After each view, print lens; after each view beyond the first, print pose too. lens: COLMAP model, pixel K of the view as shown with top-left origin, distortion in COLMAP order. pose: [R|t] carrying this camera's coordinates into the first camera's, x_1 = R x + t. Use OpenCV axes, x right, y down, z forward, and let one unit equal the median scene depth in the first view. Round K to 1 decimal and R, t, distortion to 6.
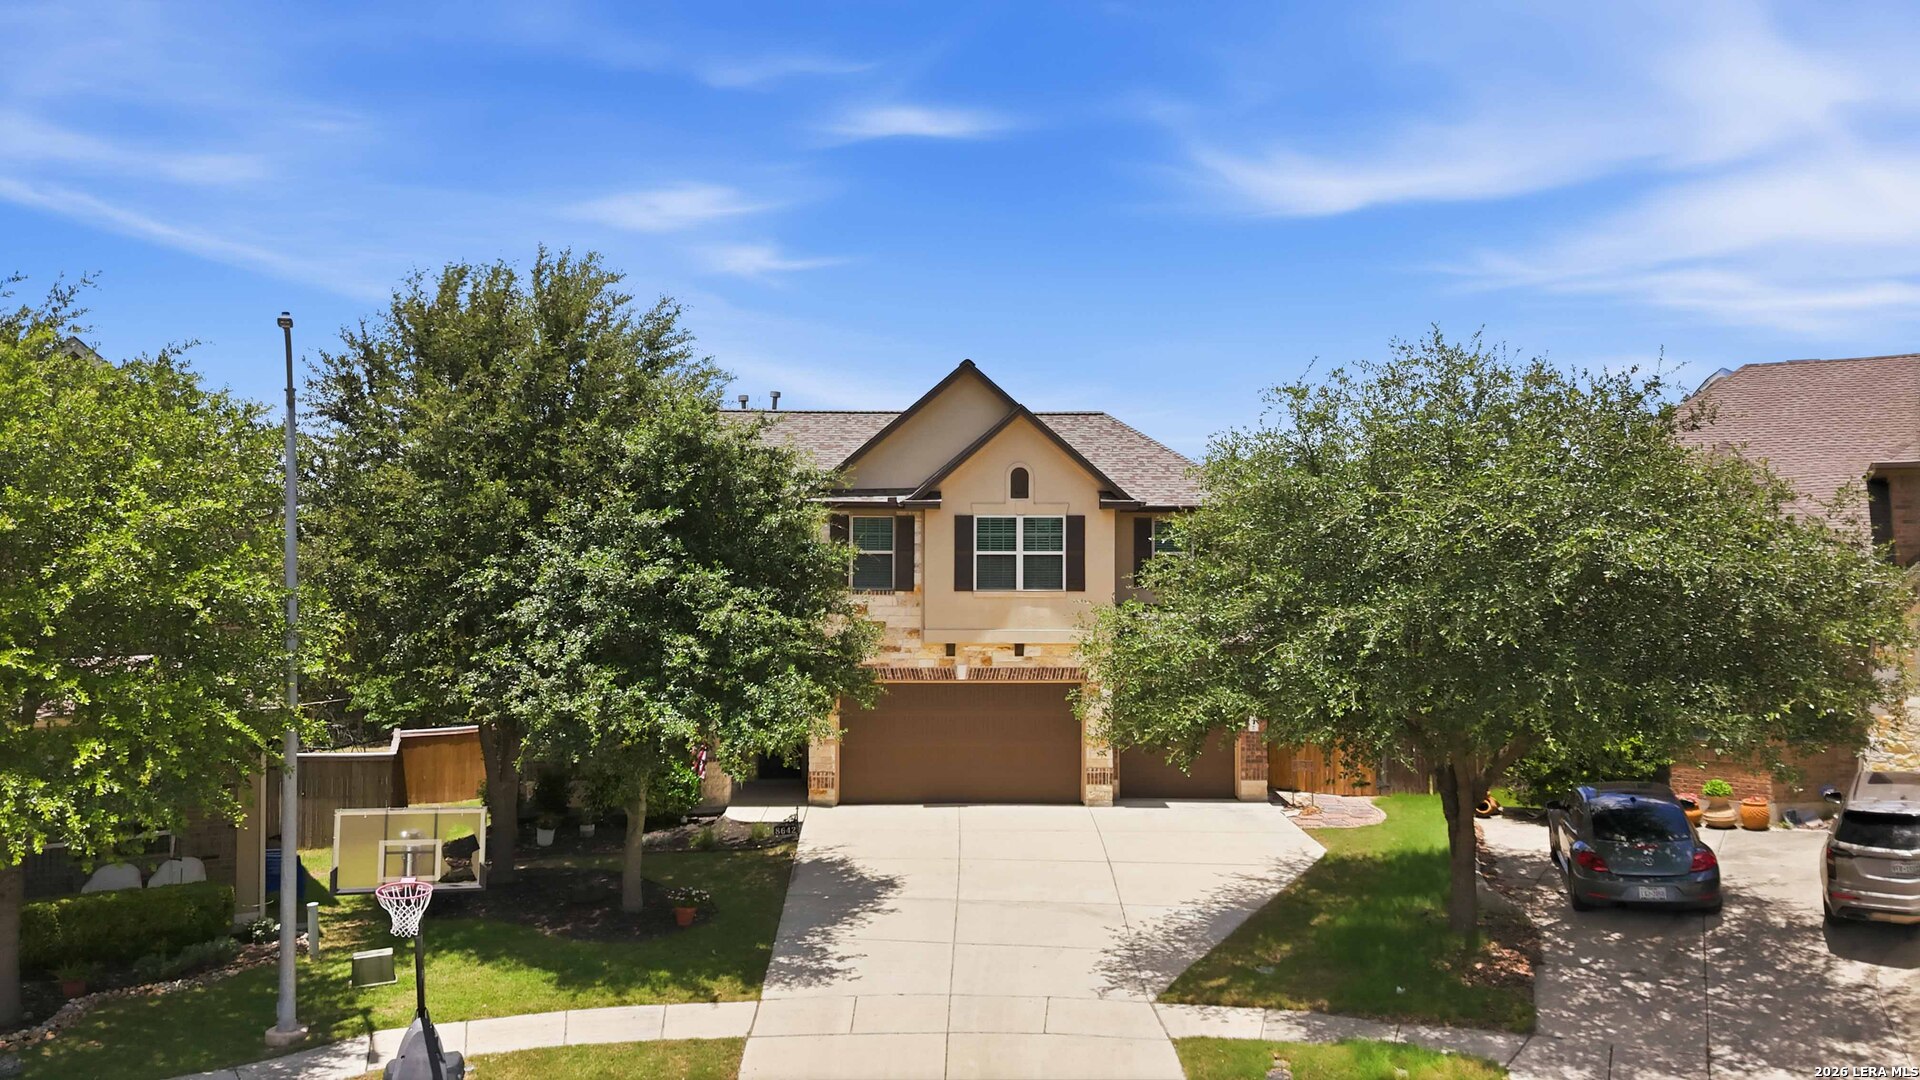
lens RADIAL K [[1402.7, 0, 960.1], [0, 1402.7, 545.8], [0, 0, 1]] dist [0.047393, -0.021071]
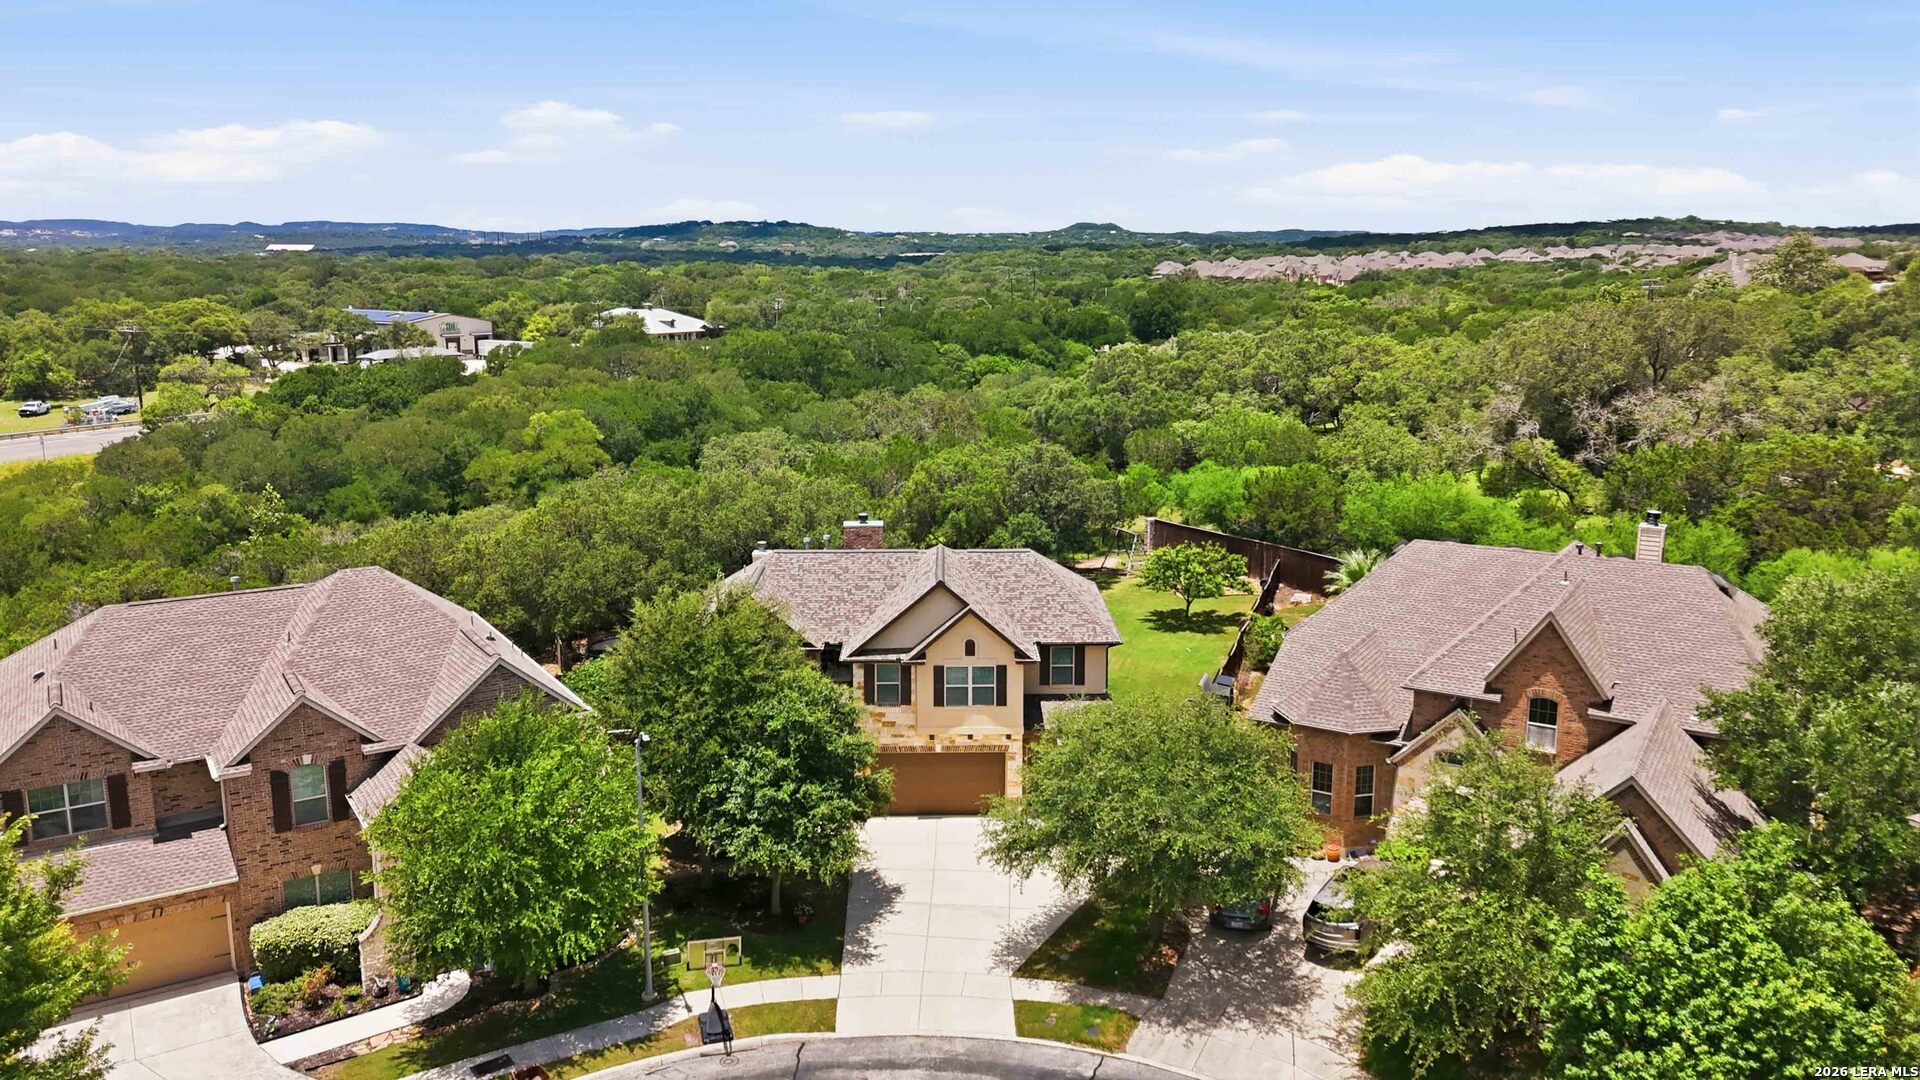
lens RADIAL K [[1402.7, 0, 959.0], [0, 1402.7, 535.0], [0, 0, 1]] dist [0.047393, -0.021071]
pose [[0.999880, 0.000541, -0.015485, 0.080211], [0.002590, 0.979492, 0.201465, -0.781423], [0.015277, -0.201481, 0.979373, -1.026628]]
